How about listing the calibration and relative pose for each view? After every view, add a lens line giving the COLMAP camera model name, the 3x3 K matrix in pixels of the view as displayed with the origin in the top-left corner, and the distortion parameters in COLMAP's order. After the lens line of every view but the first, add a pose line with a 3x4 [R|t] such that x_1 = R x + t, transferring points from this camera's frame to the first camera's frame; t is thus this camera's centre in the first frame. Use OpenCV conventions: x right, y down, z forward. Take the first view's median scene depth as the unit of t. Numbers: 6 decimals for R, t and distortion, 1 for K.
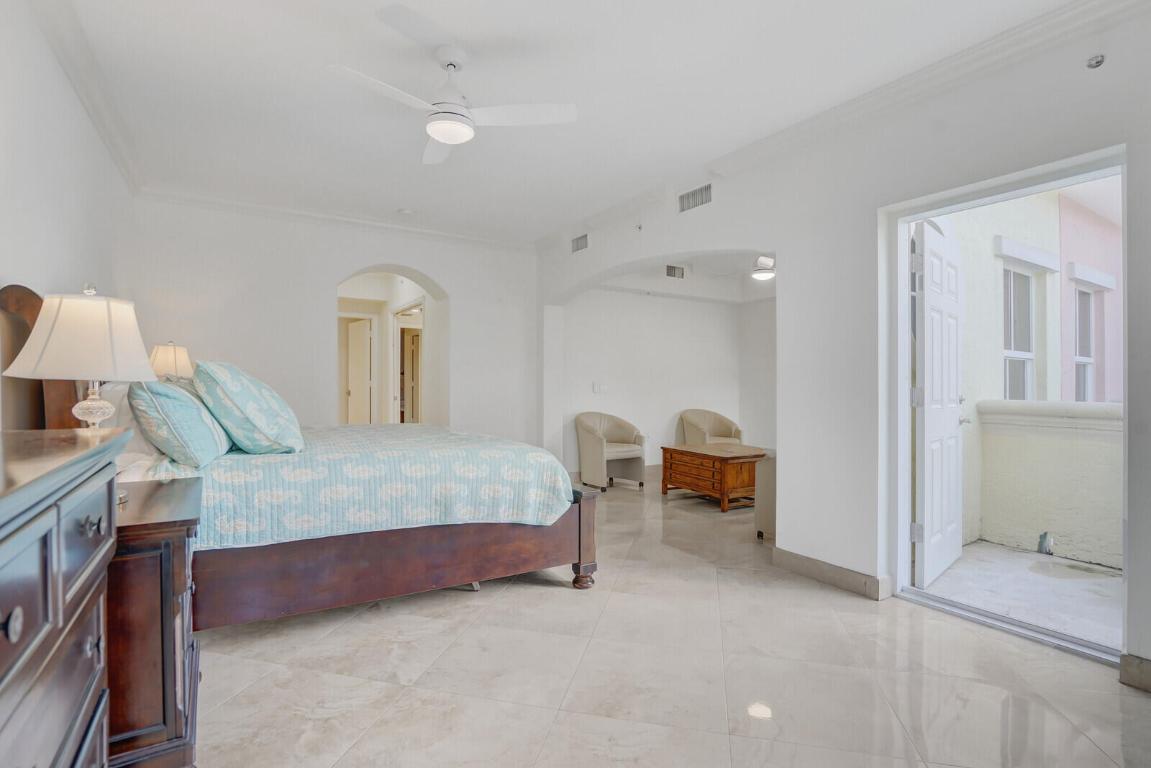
lens RADIAL K [[530.3, 0, 575.5], [0, 530.3, 384.0], [0, 0, 1]] dist [-0.048319, 0.017856]
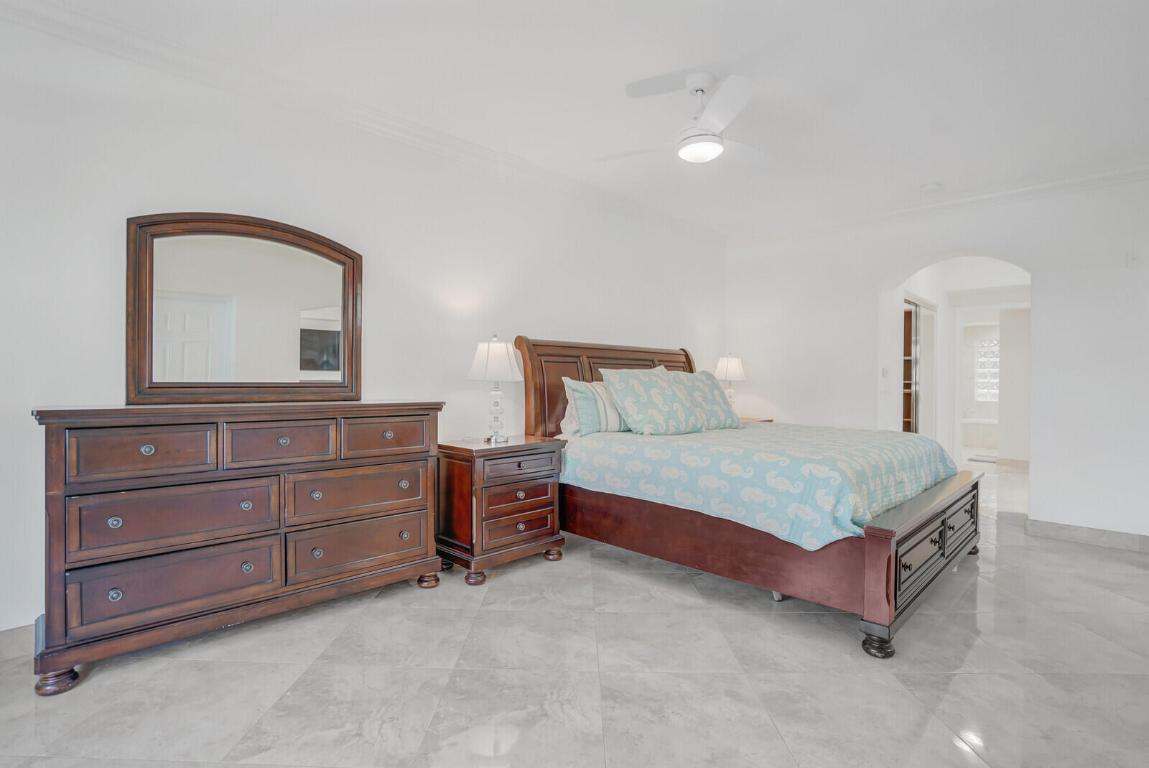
lens RADIAL K [[529.3, 0, 574.5], [0, 529.3, 384.0], [0, 0, 1]] dist [-0.048319, 0.017856]
pose [[0.260482, -0.002268, -0.965476, 0.821794], [-0.005437, 0.999978, -0.003816, 0.005403], [0.965463, 0.006243, 0.260464, 0.512229]]
